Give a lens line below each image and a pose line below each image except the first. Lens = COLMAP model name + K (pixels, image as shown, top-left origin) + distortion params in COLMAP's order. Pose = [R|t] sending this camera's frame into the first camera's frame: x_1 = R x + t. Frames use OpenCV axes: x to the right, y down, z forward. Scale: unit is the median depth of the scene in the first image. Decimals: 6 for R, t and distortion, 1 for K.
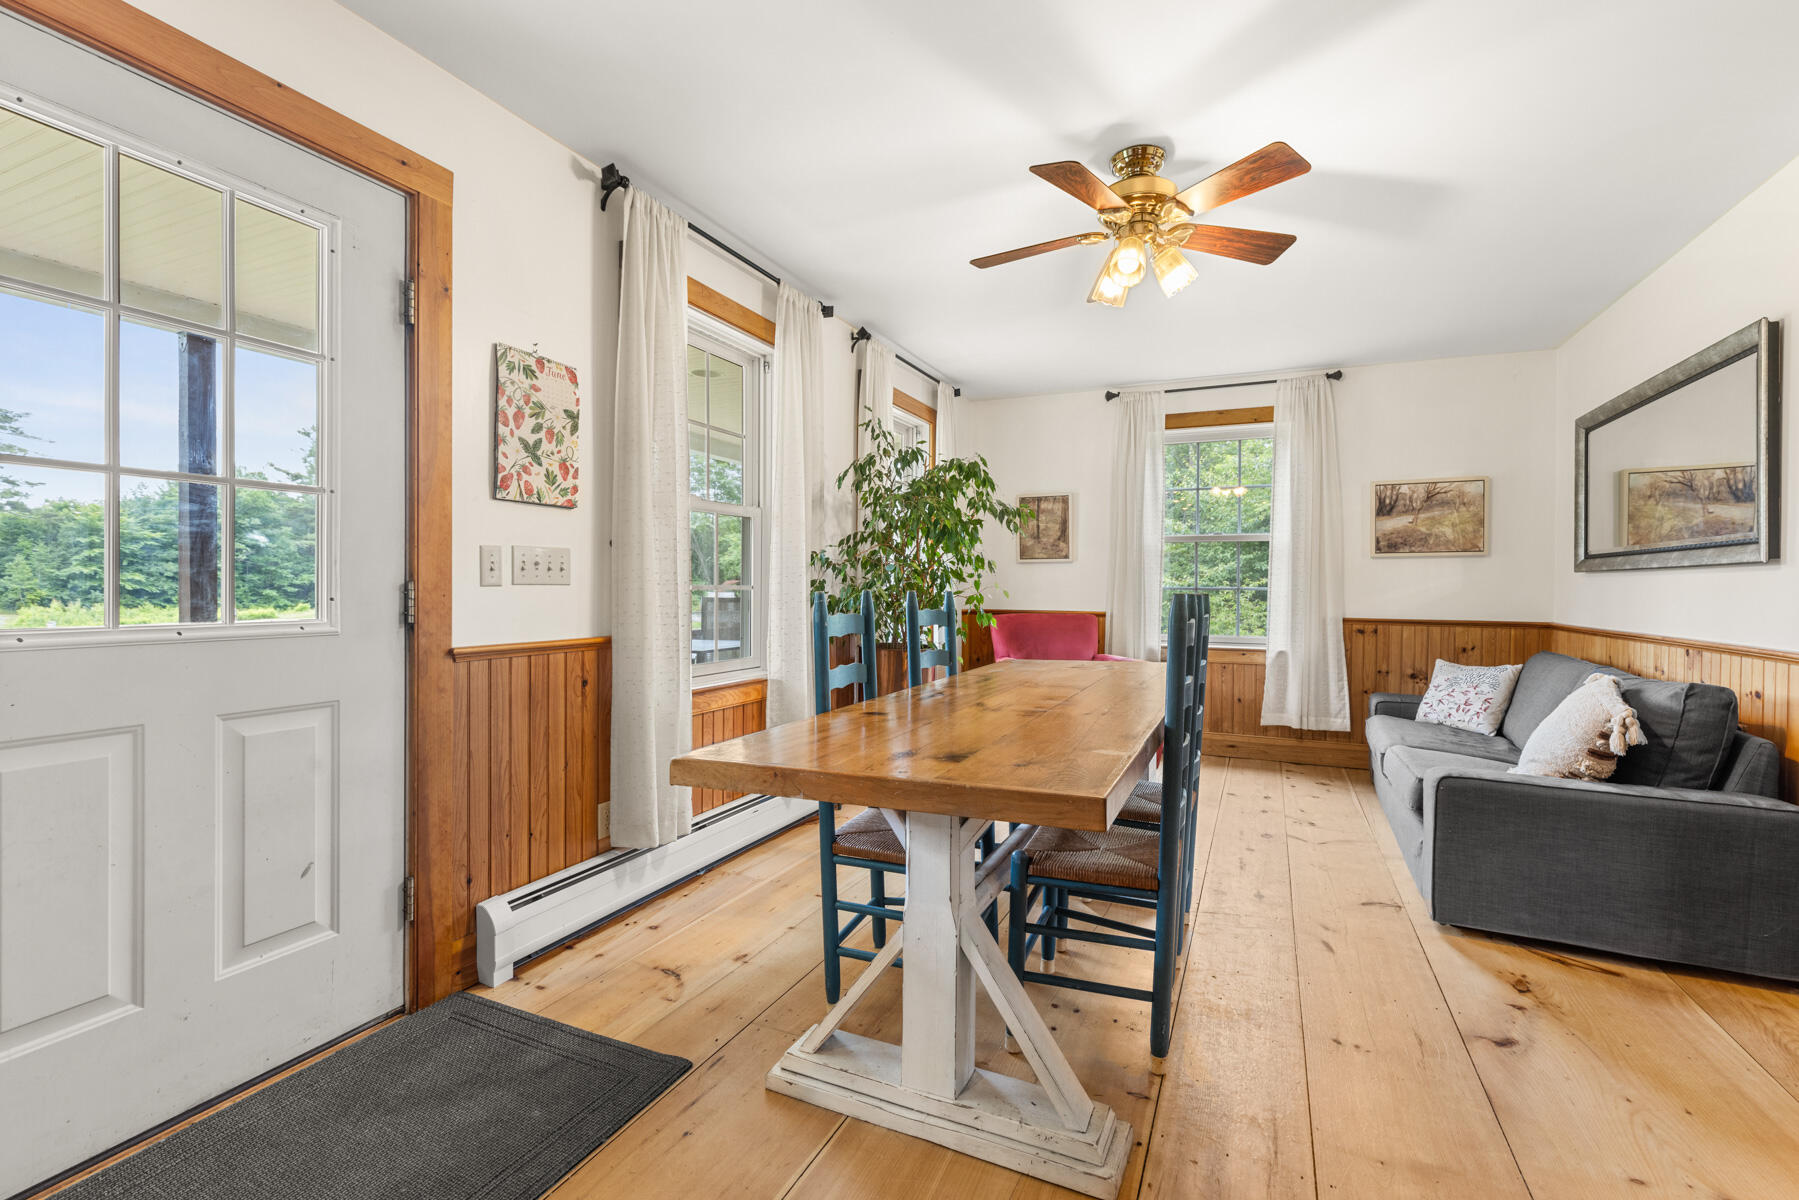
lens RADIAL K [[807.8, 0, 902.5], [0, 807.8, 586.9], [0, 0, 1]] dist [0.001277, 0.000316]
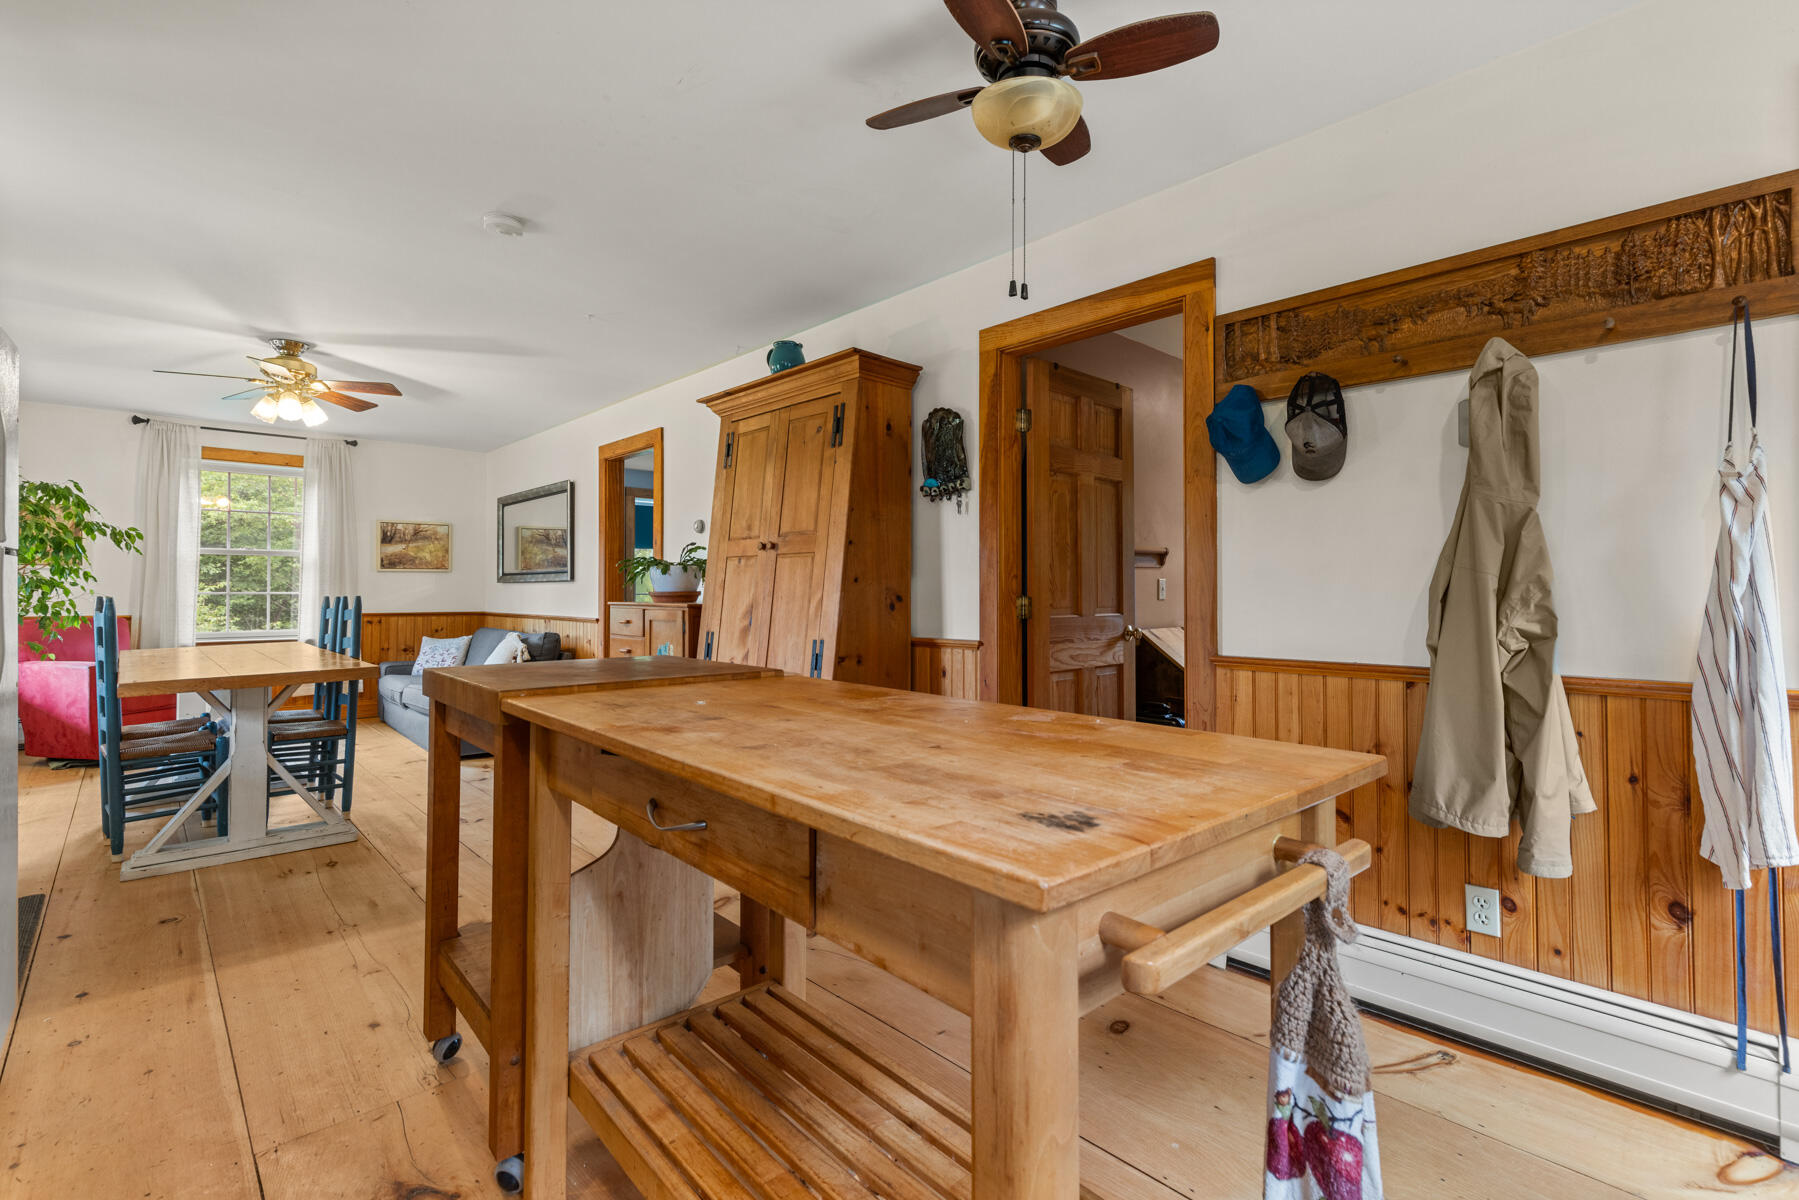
lens RADIAL K [[807.8, 0, 902.5], [0, 807.8, 586.9], [0, 0, 1]] dist [0.001277, 0.000316]
pose [[0.383129, 0.001156, 0.923694, -0.487642], [0.002216, 0.999995, -0.002170, -0.003076], [-0.923692, 0.002878, 0.383125, -0.525701]]
